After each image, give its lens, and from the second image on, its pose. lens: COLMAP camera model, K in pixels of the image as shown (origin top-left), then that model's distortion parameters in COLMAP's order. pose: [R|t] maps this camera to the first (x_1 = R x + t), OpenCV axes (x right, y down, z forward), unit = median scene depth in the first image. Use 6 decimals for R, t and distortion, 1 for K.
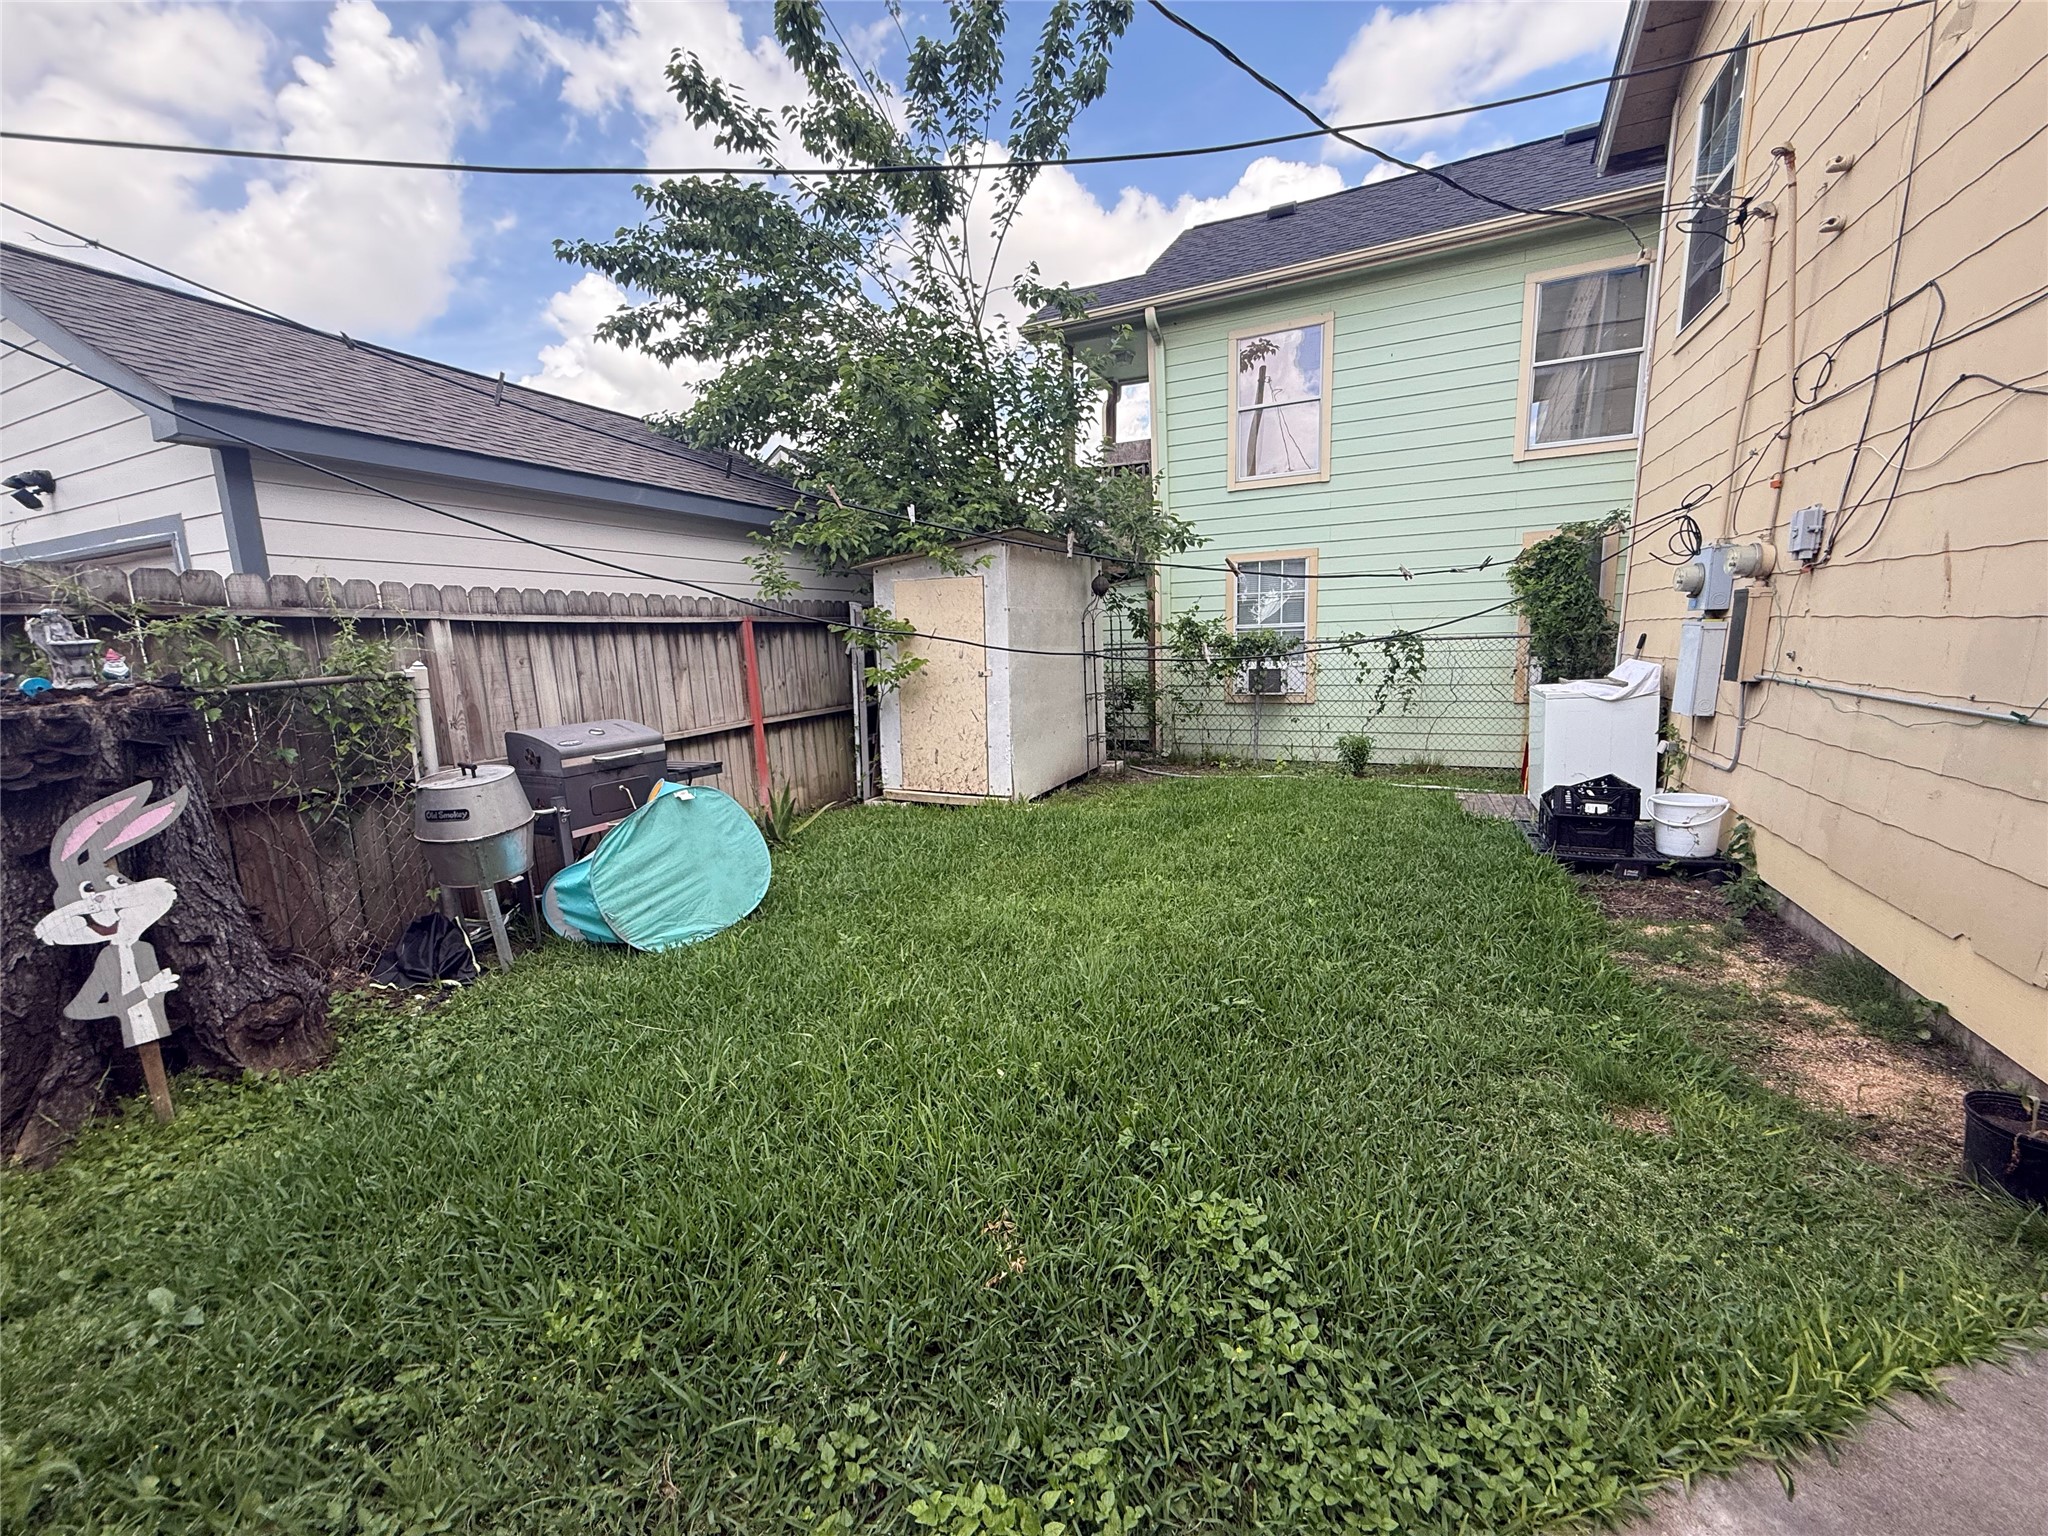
lens RADIAL K [[815.3, 0, 1018.8], [0, 815.3, 767.6], [0, 0, 1]] dist [-0.002858, 0.000628]
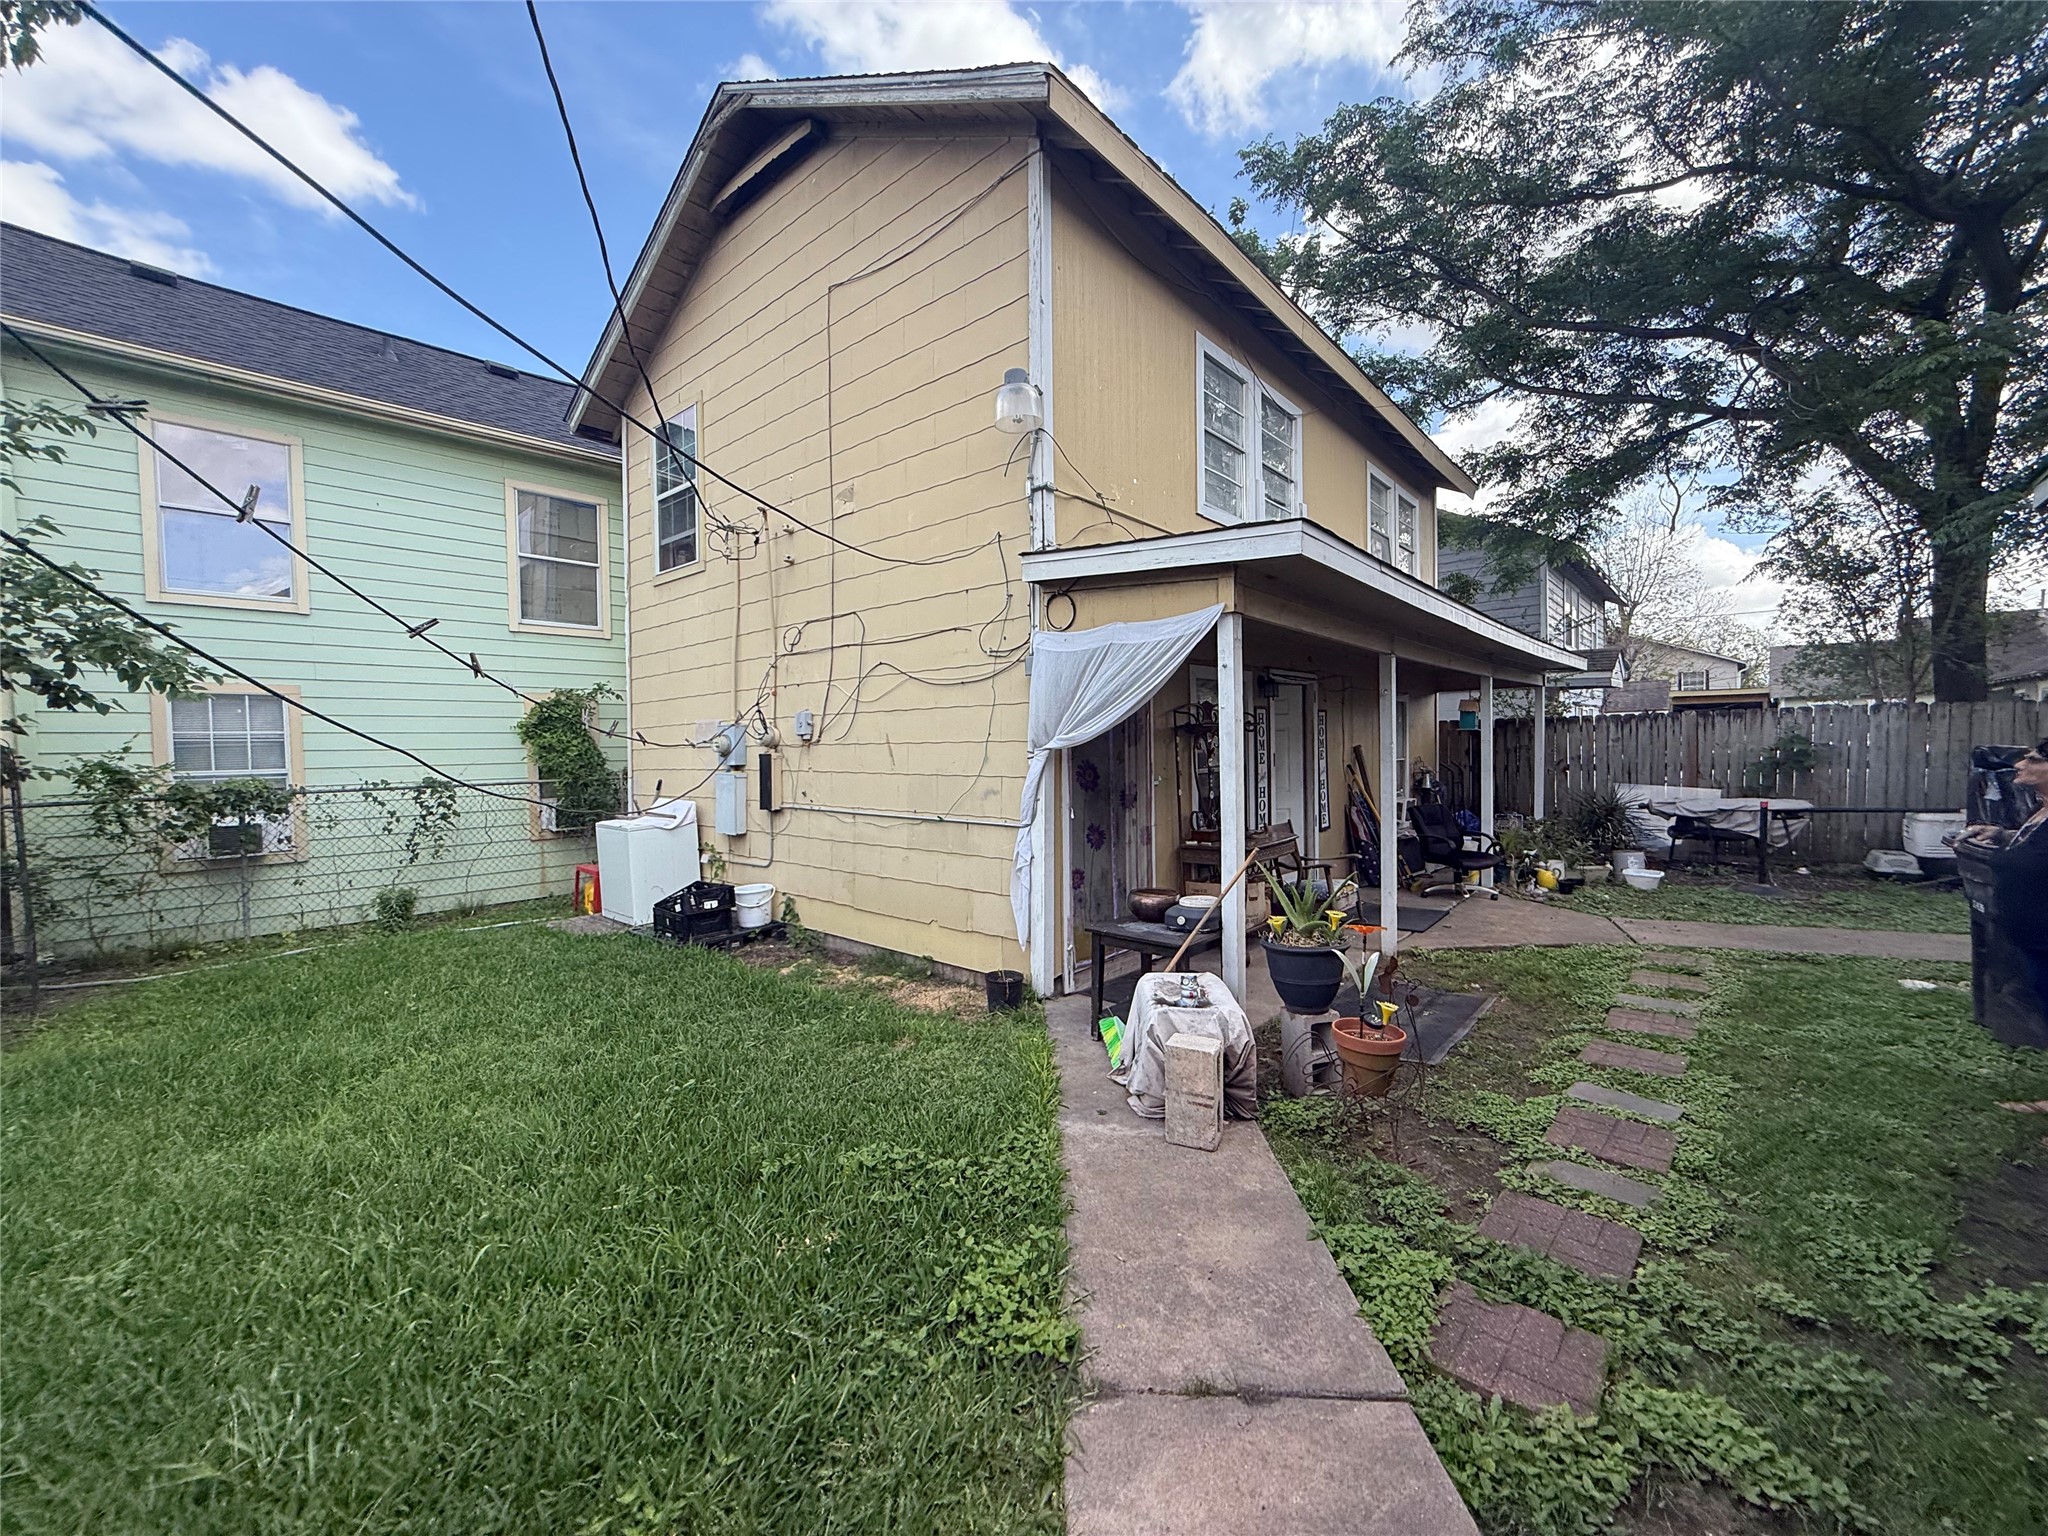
lens RADIAL K [[810.6, 0, 1018.5], [0, 810.6, 767.5], [0, 0, 1]] dist [-0.002764, 0.000072]
pose [[0.288050, 0.002877, 0.957611, -0.447347], [0.158409, 0.986076, -0.050611, -0.026462], [-0.944423, 0.166273, 0.283583, 0.059661]]
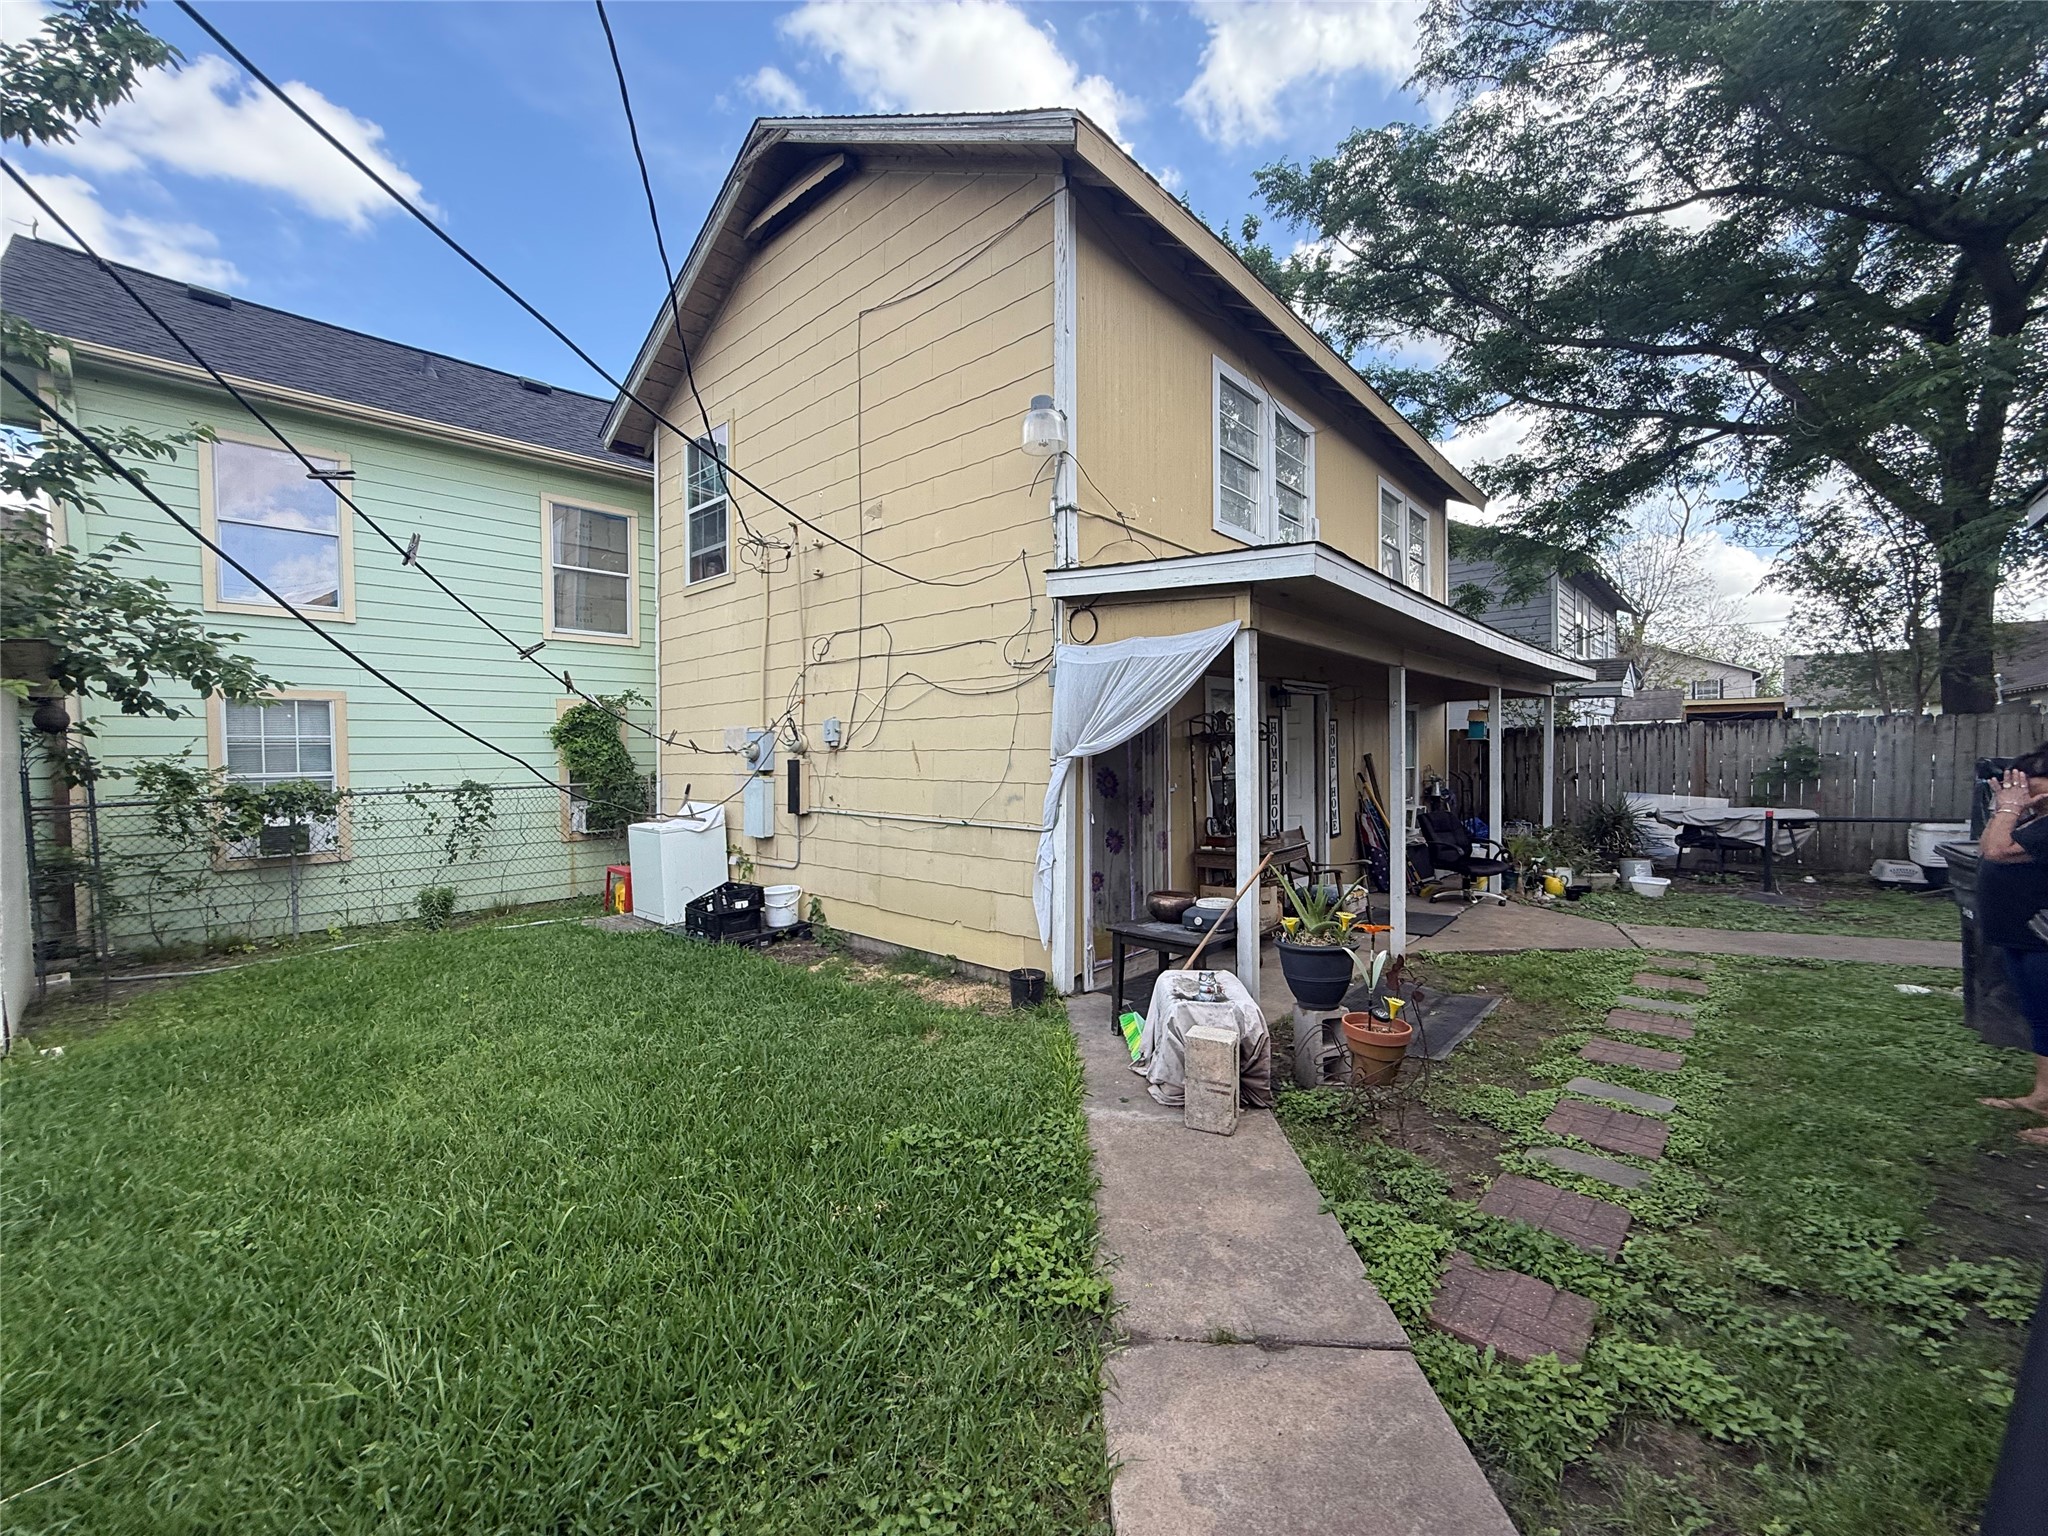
lens RADIAL K [[810.1, 0, 1017.6], [0, 810.1, 769.3], [0, 0, 1]] dist [-0.001460, 0.000146]
pose [[0.300289, 0.008233, 0.953813, -0.496077], [0.152848, 0.986625, -0.056637, -0.029109], [-0.941522, 0.162796, 0.295014, 0.062889]]
